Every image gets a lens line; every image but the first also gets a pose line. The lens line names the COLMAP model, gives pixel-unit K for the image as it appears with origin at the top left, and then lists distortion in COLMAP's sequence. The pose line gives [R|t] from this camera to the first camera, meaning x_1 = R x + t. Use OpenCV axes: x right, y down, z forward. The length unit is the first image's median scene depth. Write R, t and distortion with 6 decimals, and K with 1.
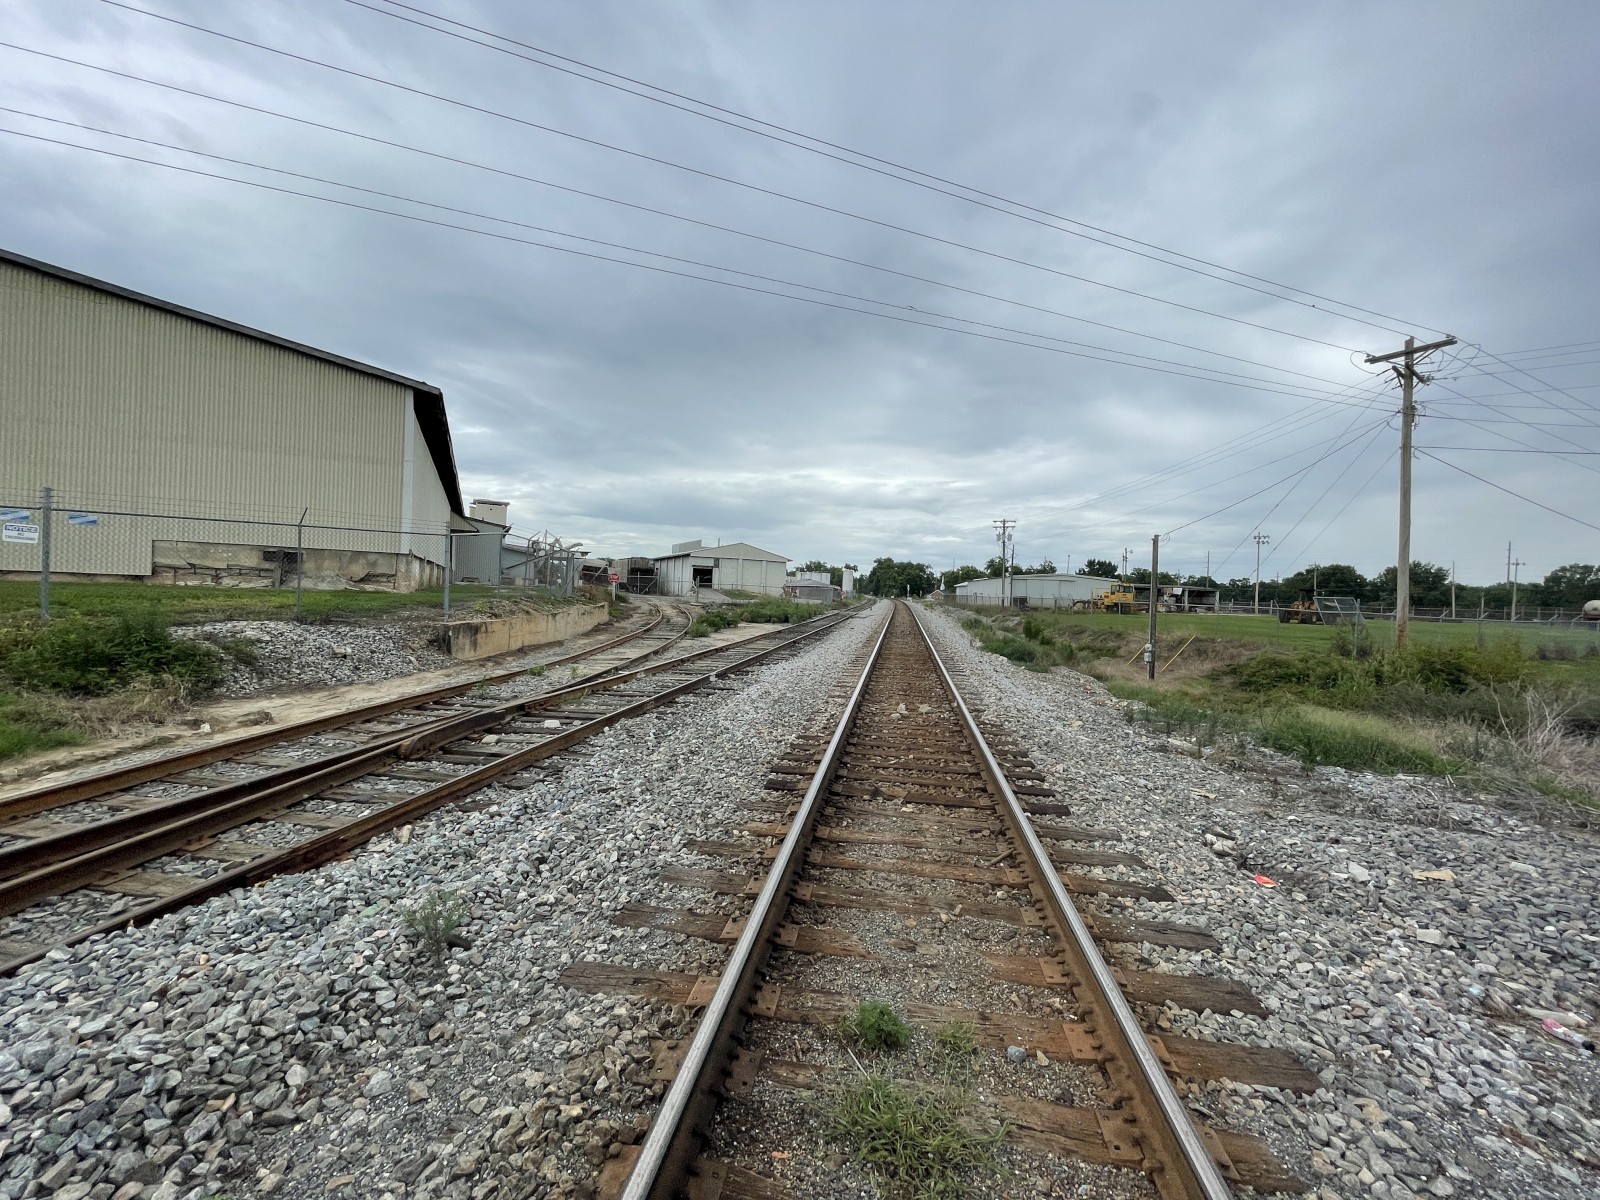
lens RADIAL K [[651.6, 0, 800.0], [0, 651.6, 600.0], [0, 0, 1]] dist [0.001076, -0.000611]
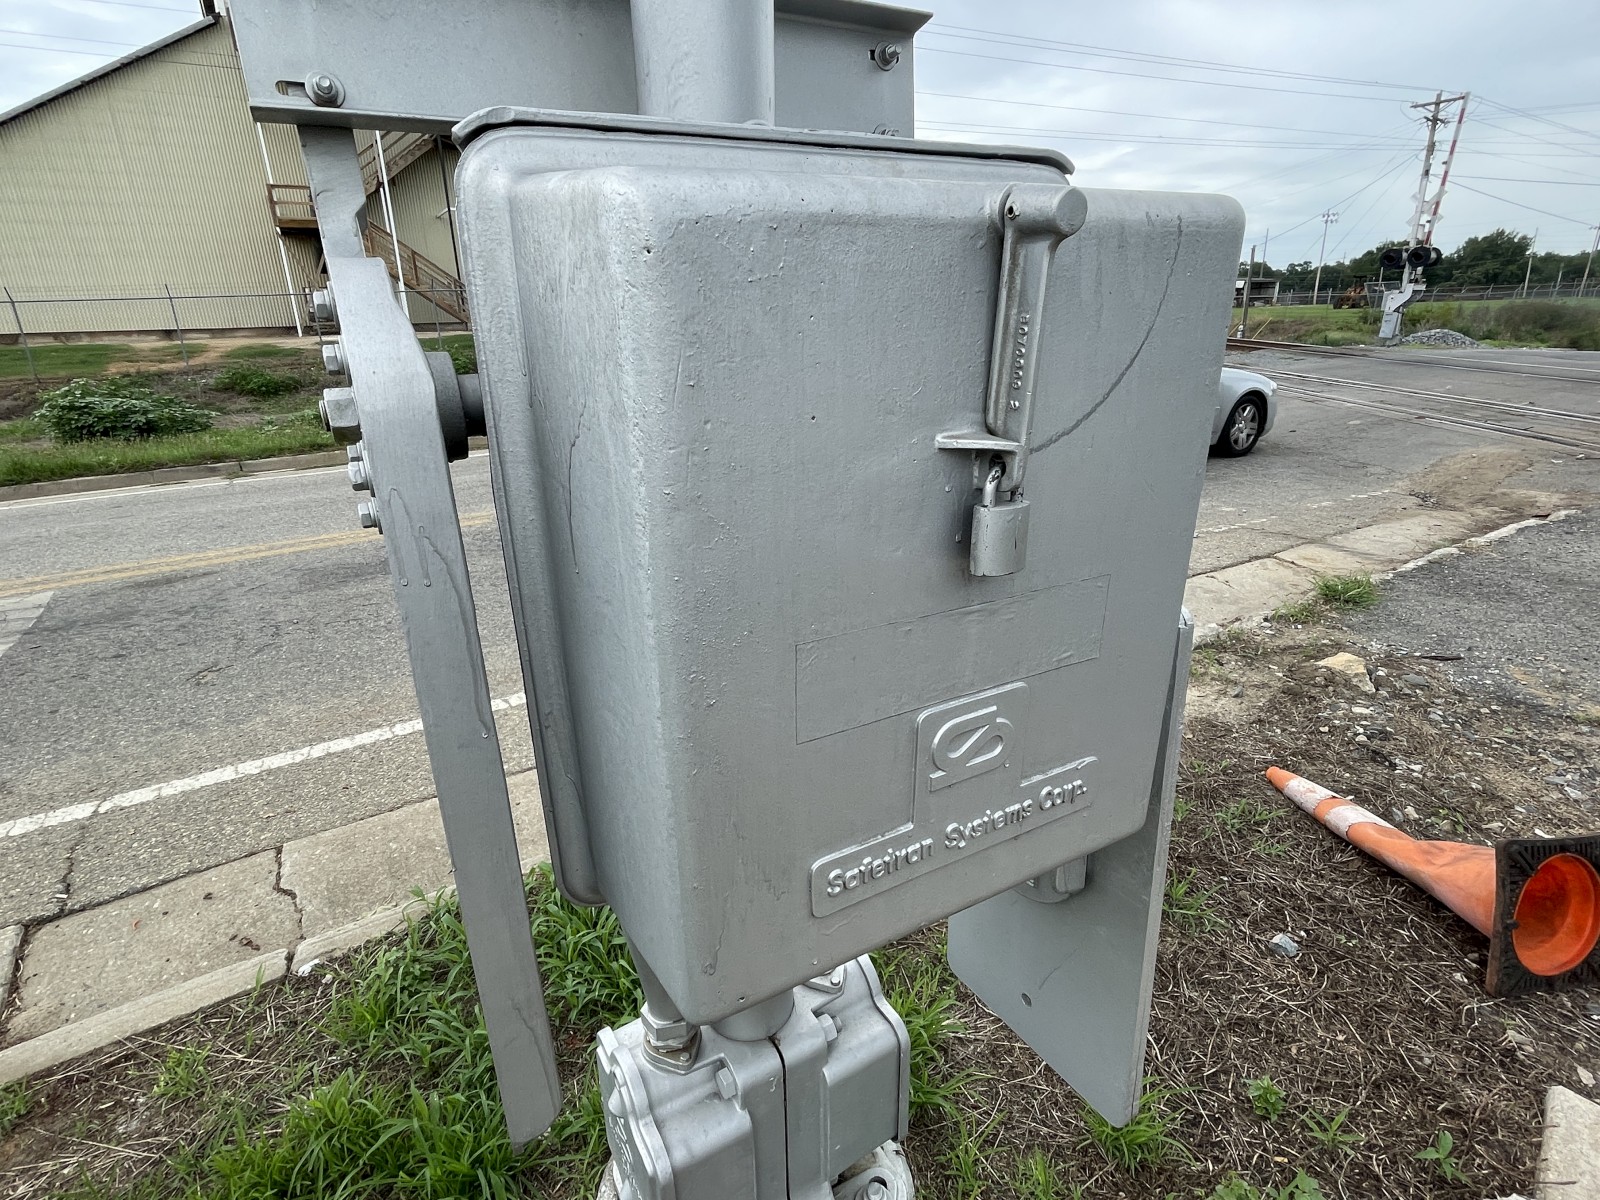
lens RADIAL K [[841.0, 0, 800.0], [0, 841.0, 600.0], [0, 0, 1]] dist [-0.000835, -0.000247]
pose [[0.994503, -0.084012, 0.062488, -0.648330], [0.060242, 0.947254, 0.314770, -0.003357], [-0.085637, -0.309275, 0.947109, -0.934003]]
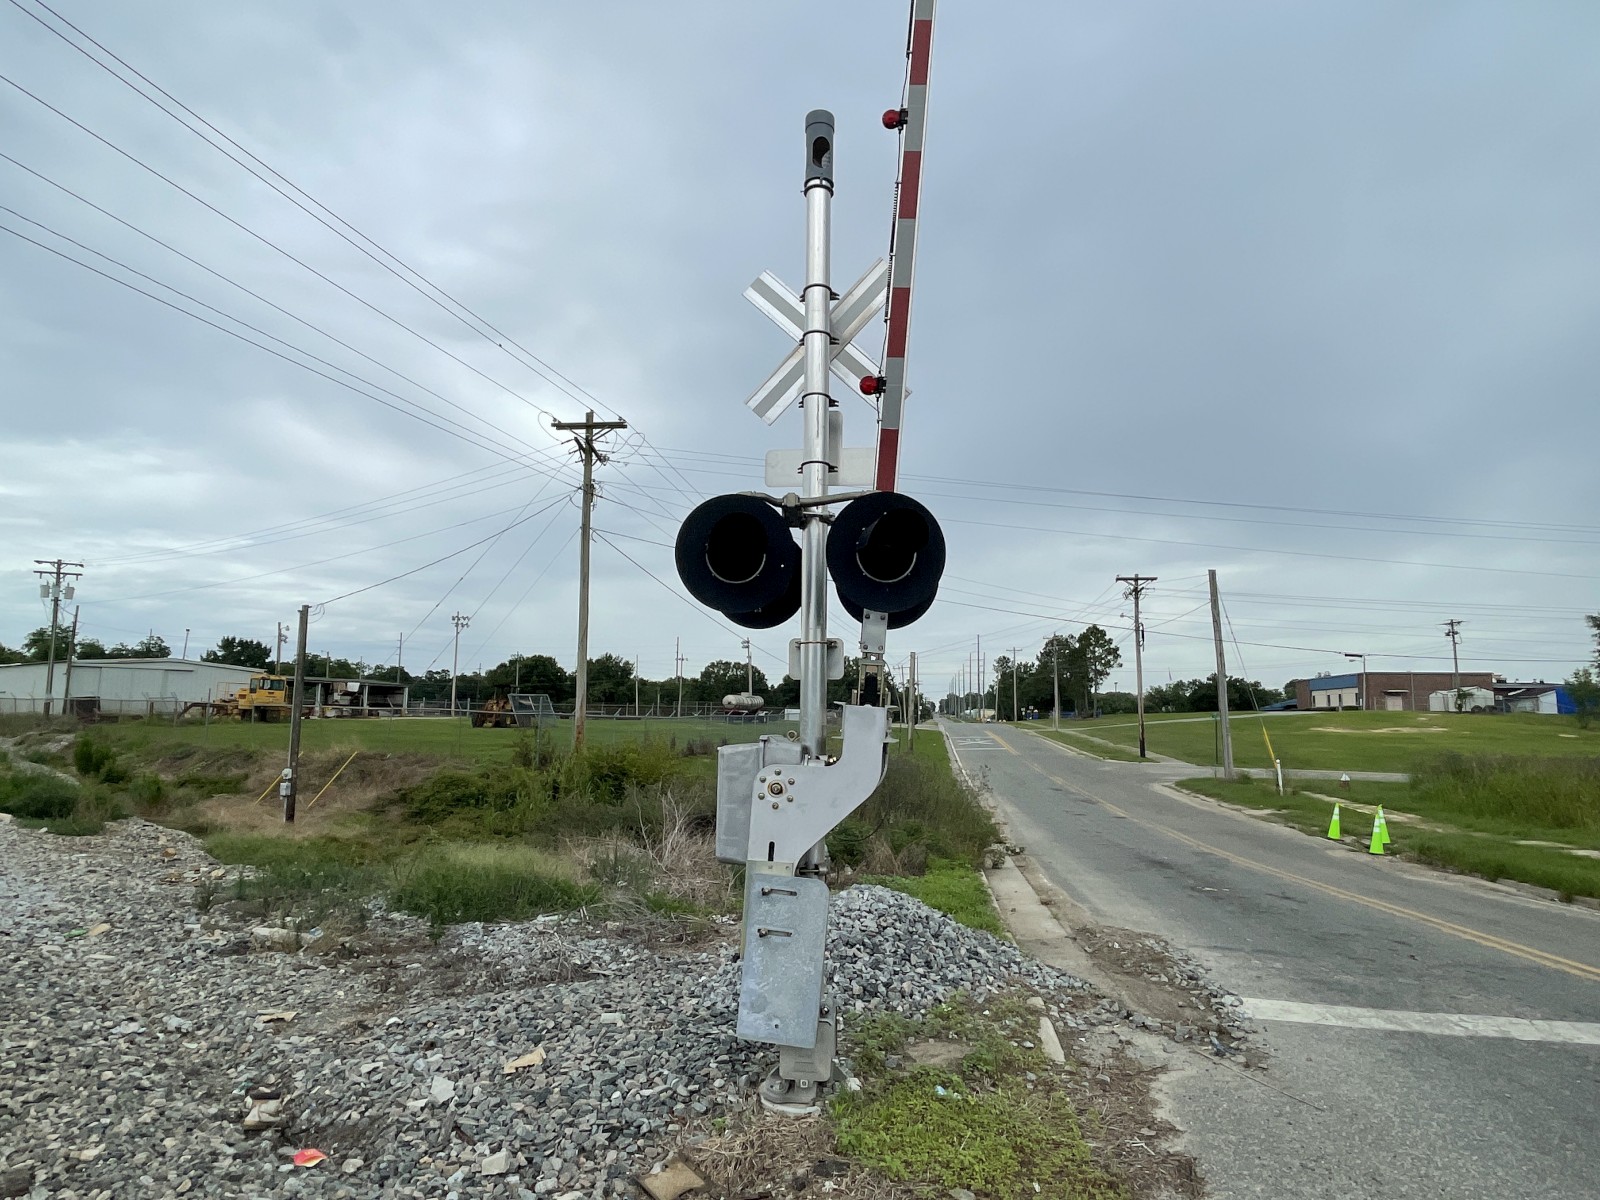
lens RADIAL K [[924.2, 0, 822.9], [0, 924.2, 606.0], [0, 0, 1]] dist [-0.006121, 0.001807]
pose [[0.564680, 0.069196, 0.822404, 0.065221], [0.012953, 0.995613, -0.092663, -0.003465], [-0.825208, 0.062978, 0.561307, 0.015490]]
